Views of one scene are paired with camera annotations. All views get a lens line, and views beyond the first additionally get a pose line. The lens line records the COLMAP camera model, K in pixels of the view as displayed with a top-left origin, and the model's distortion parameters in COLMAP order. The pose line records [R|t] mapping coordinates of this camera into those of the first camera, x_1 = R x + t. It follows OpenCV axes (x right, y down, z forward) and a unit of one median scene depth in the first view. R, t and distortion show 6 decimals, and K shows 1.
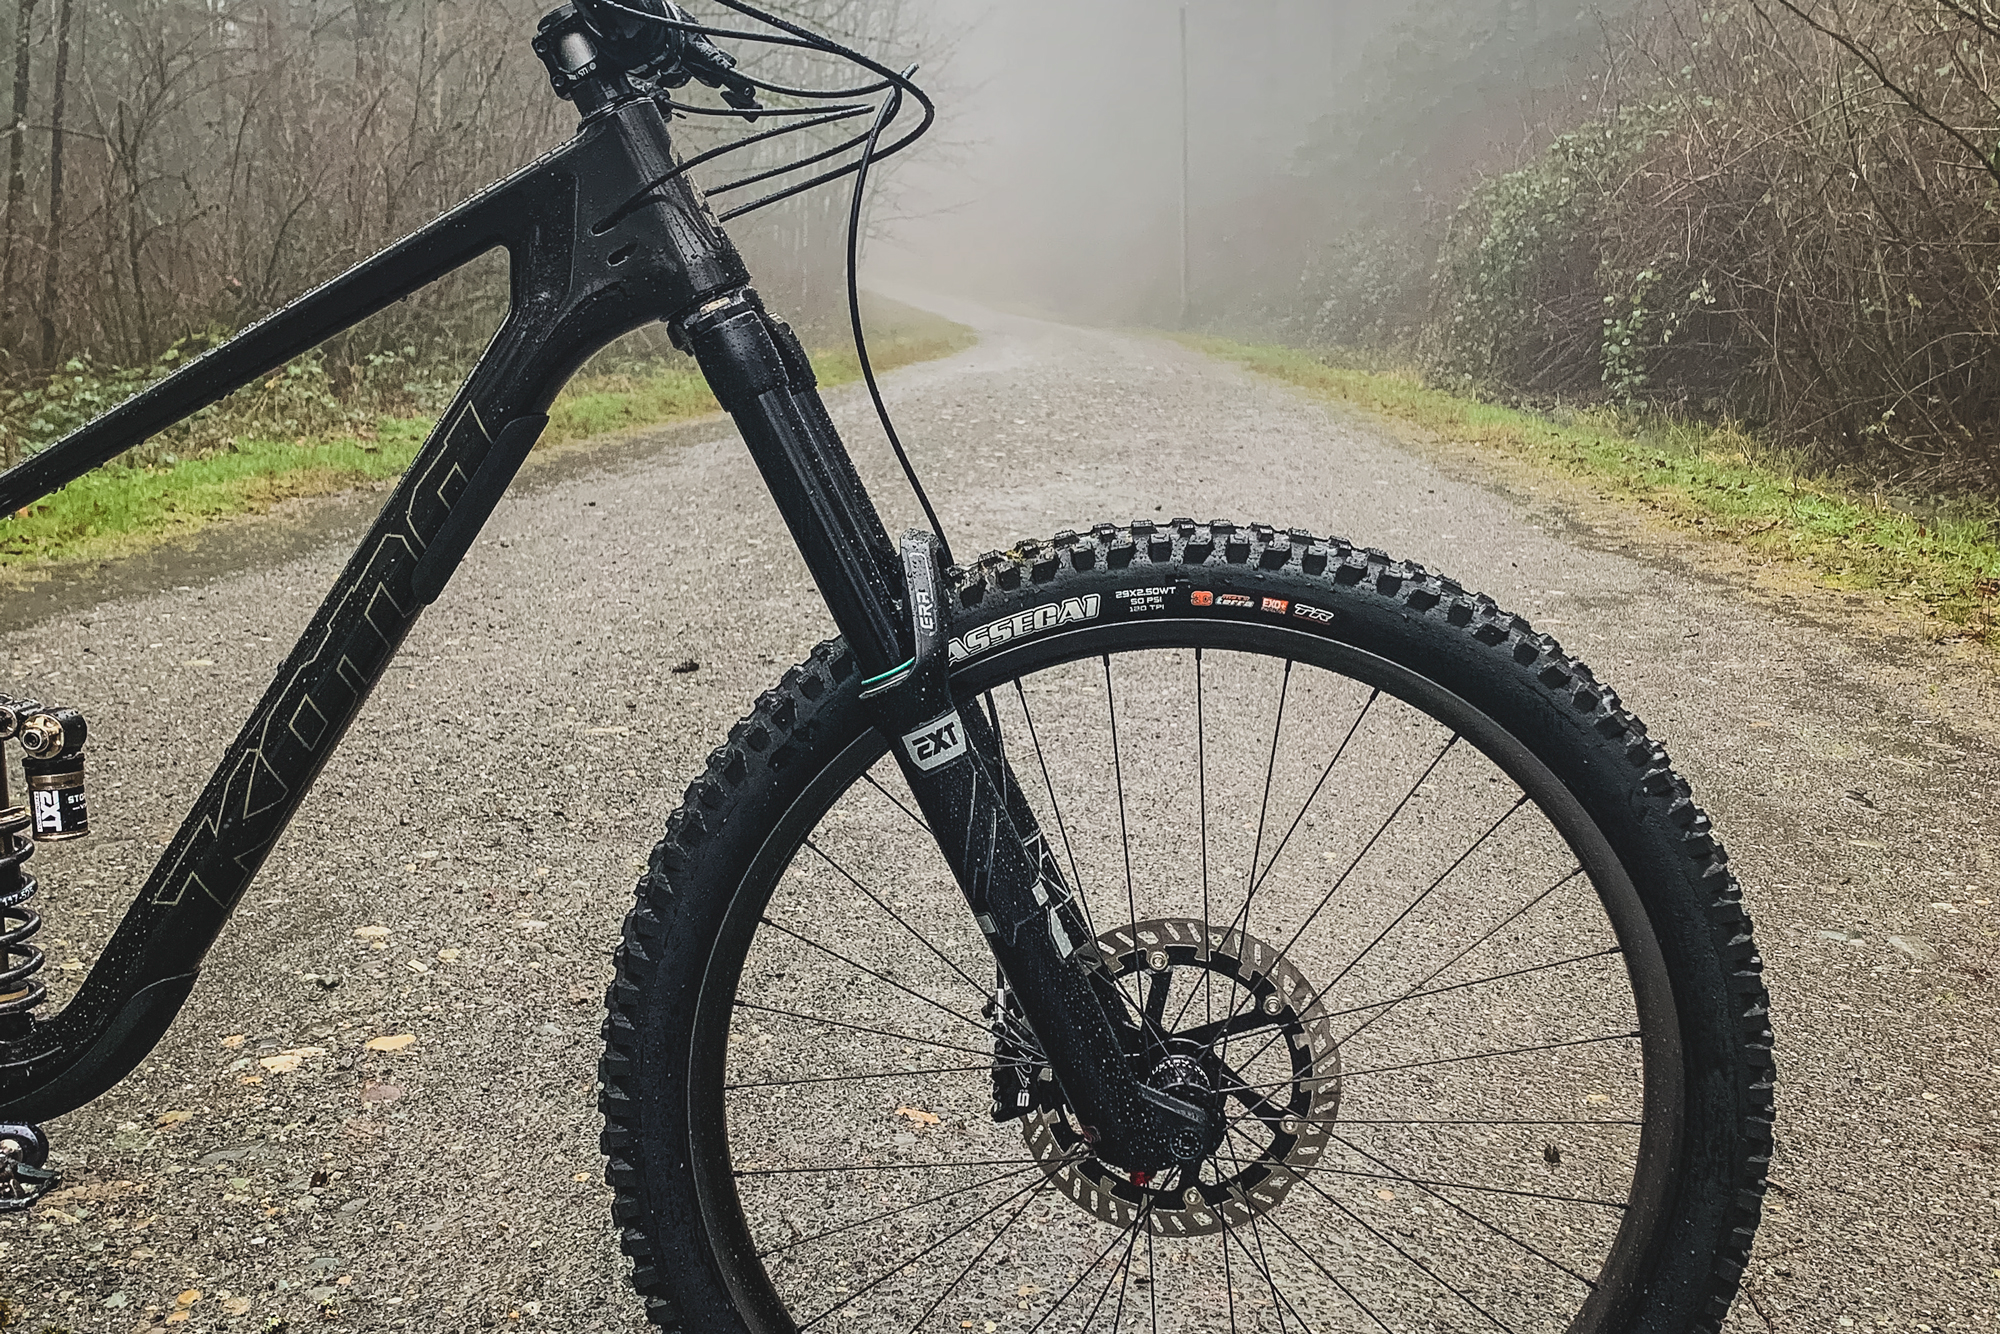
lens RADIAL K [[2068.7, 0, 996.2], [0, 2068.7, 722.8], [0, 0, 1]] dist [0.061221, -0.164508]
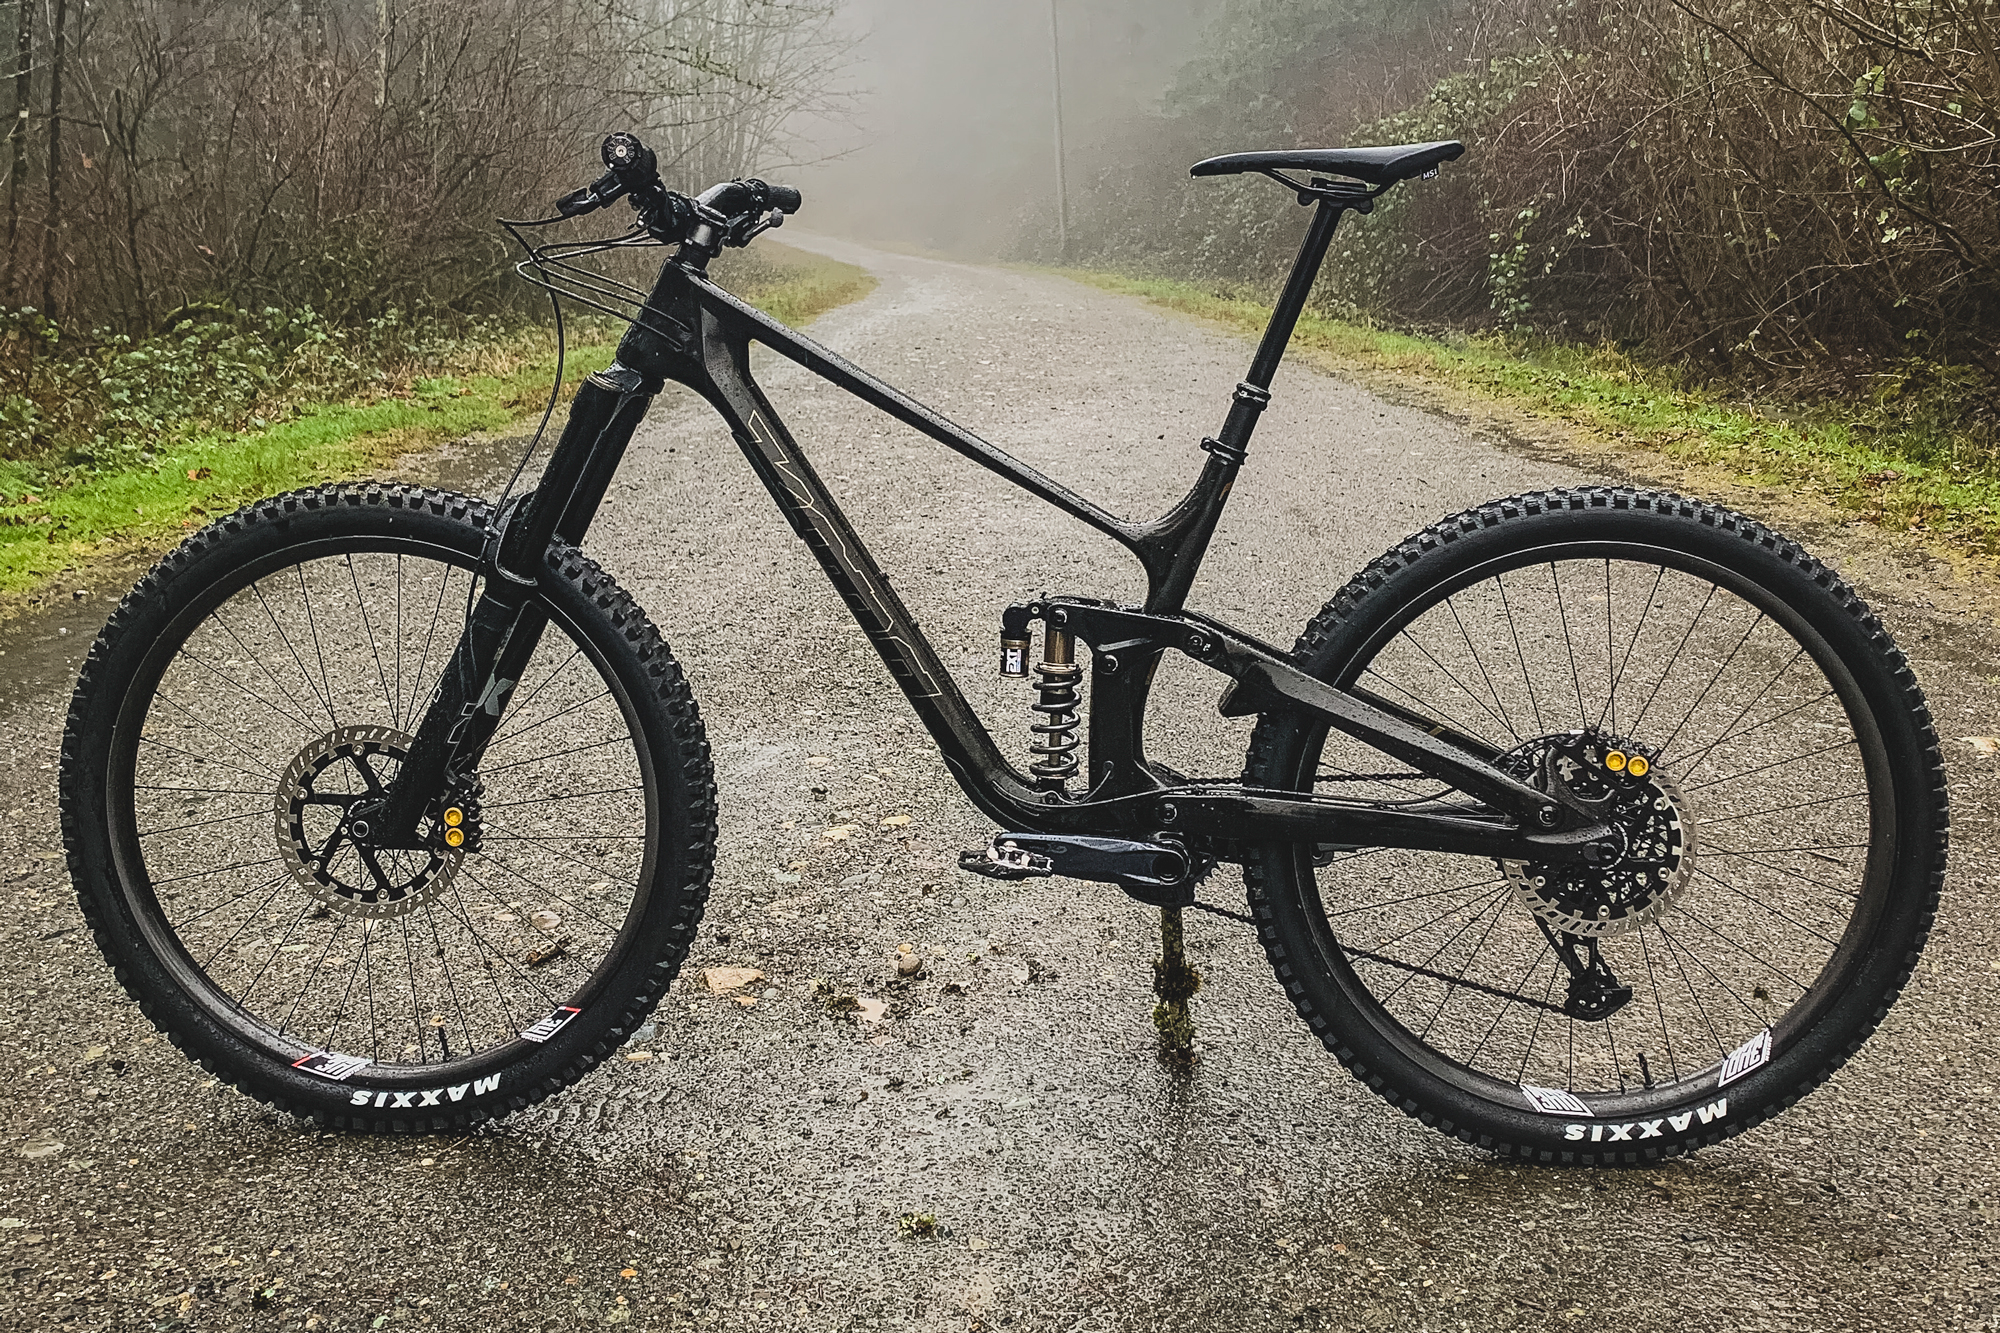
lens RADIAL K [[2014.5, 0, 1007.5], [0, 2014.5, 561.7], [0, 0, 1]] dist [0.079741, -0.238294]
pose [[0.997447, -0.036478, 0.061398, -0.070212], [0.039012, 0.998414, -0.040593, 0.007253], [-0.059819, 0.042884, 0.997288, -0.104430]]
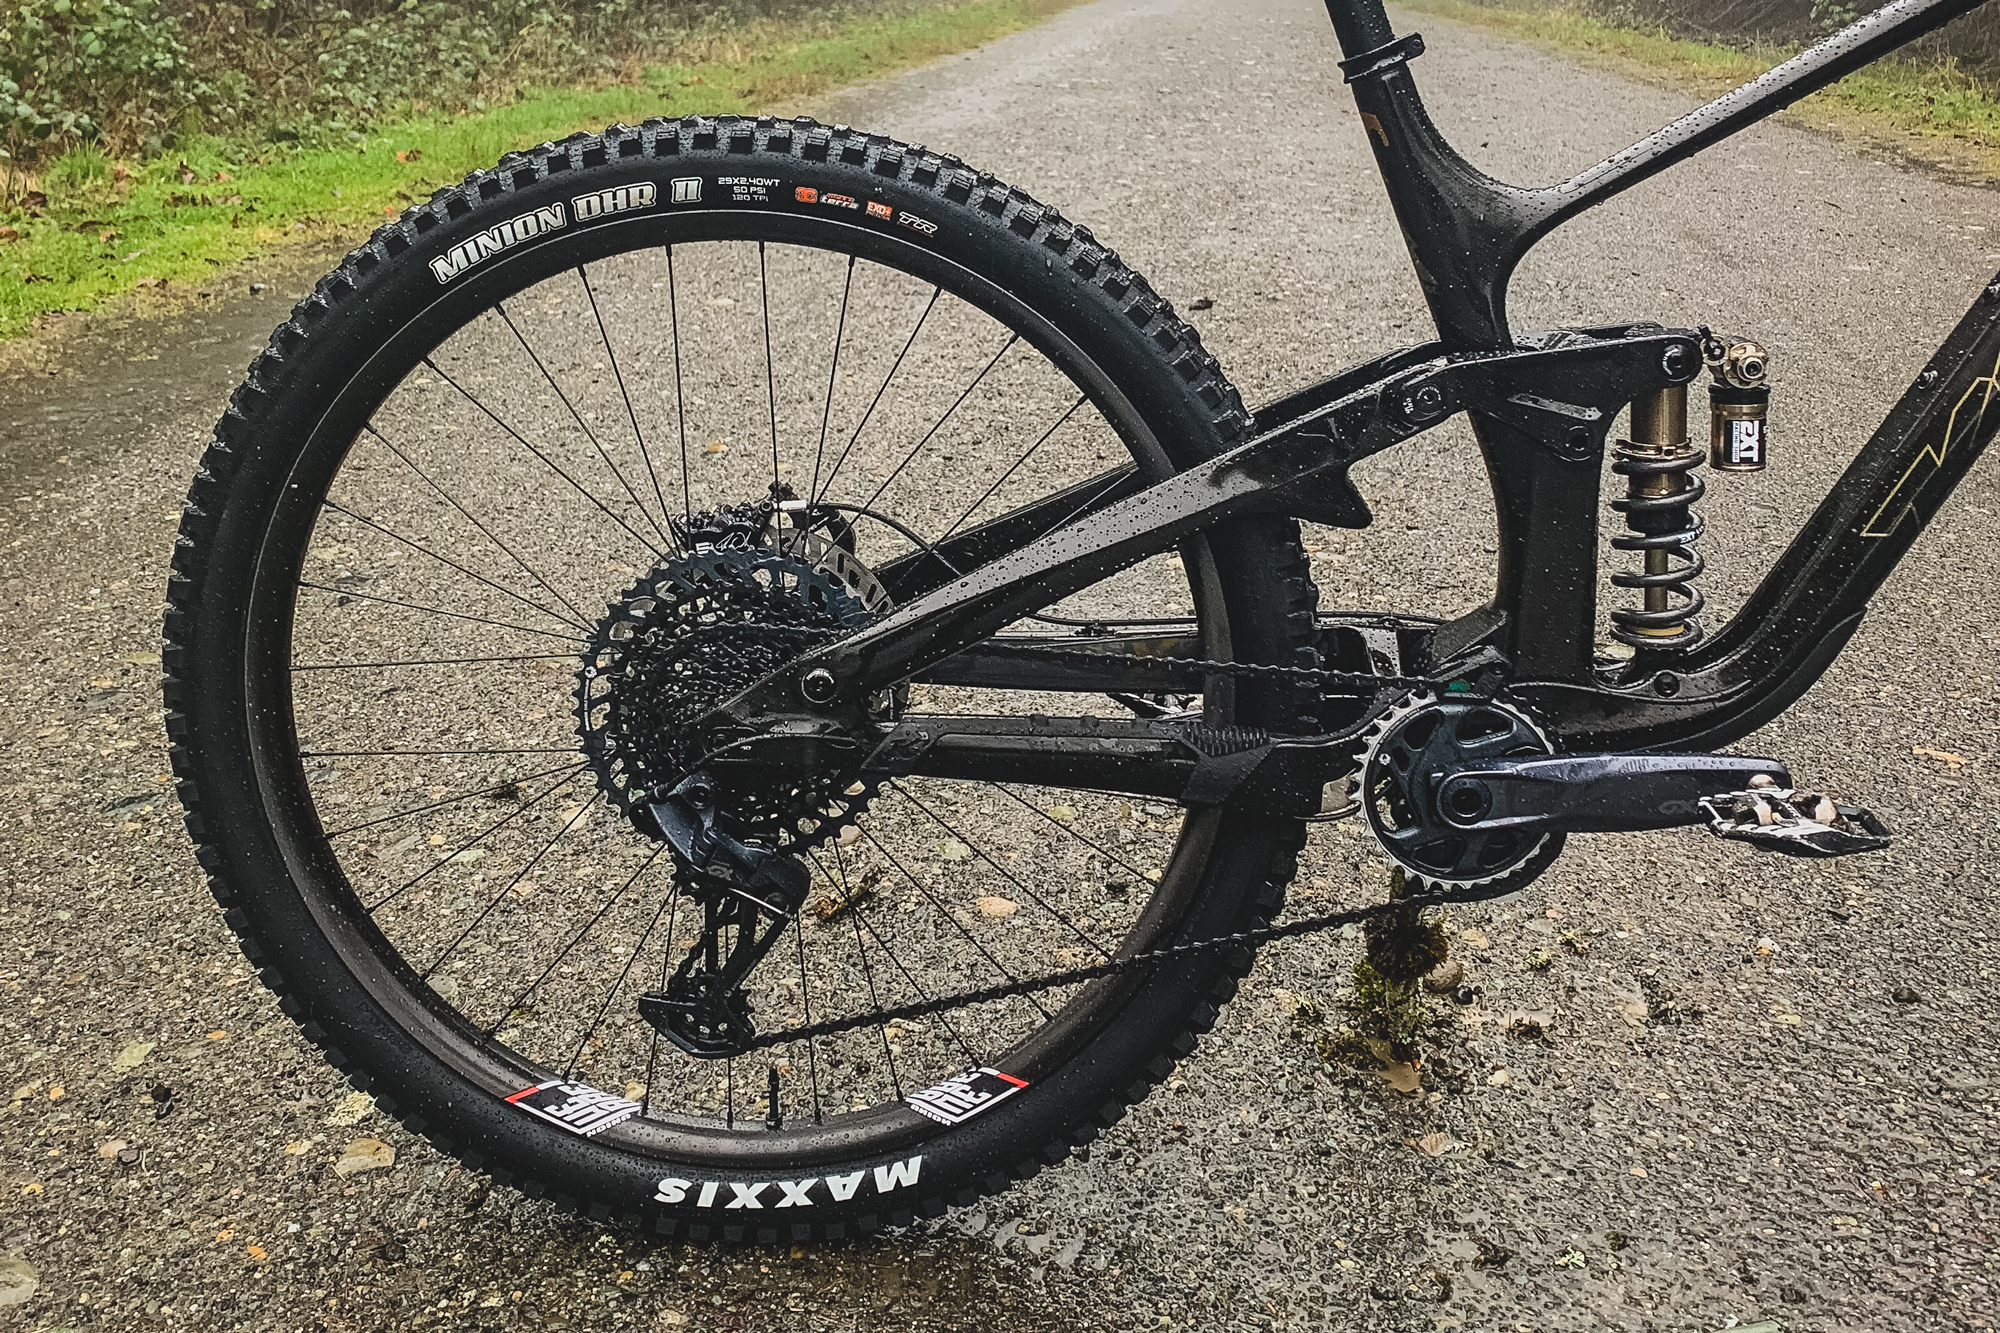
lens RADIAL K [[2021.4, 0, 994.5], [0, 2021.4, 395.8], [0, 0, 1]] dist [0.138606, -0.400925]
pose [[0.998784, 0.000618, -0.049302, -0.096415], [0.000186, 0.999867, 0.016314, 0.000632], [0.049306, -0.016303, 0.998651, 0.003147]]
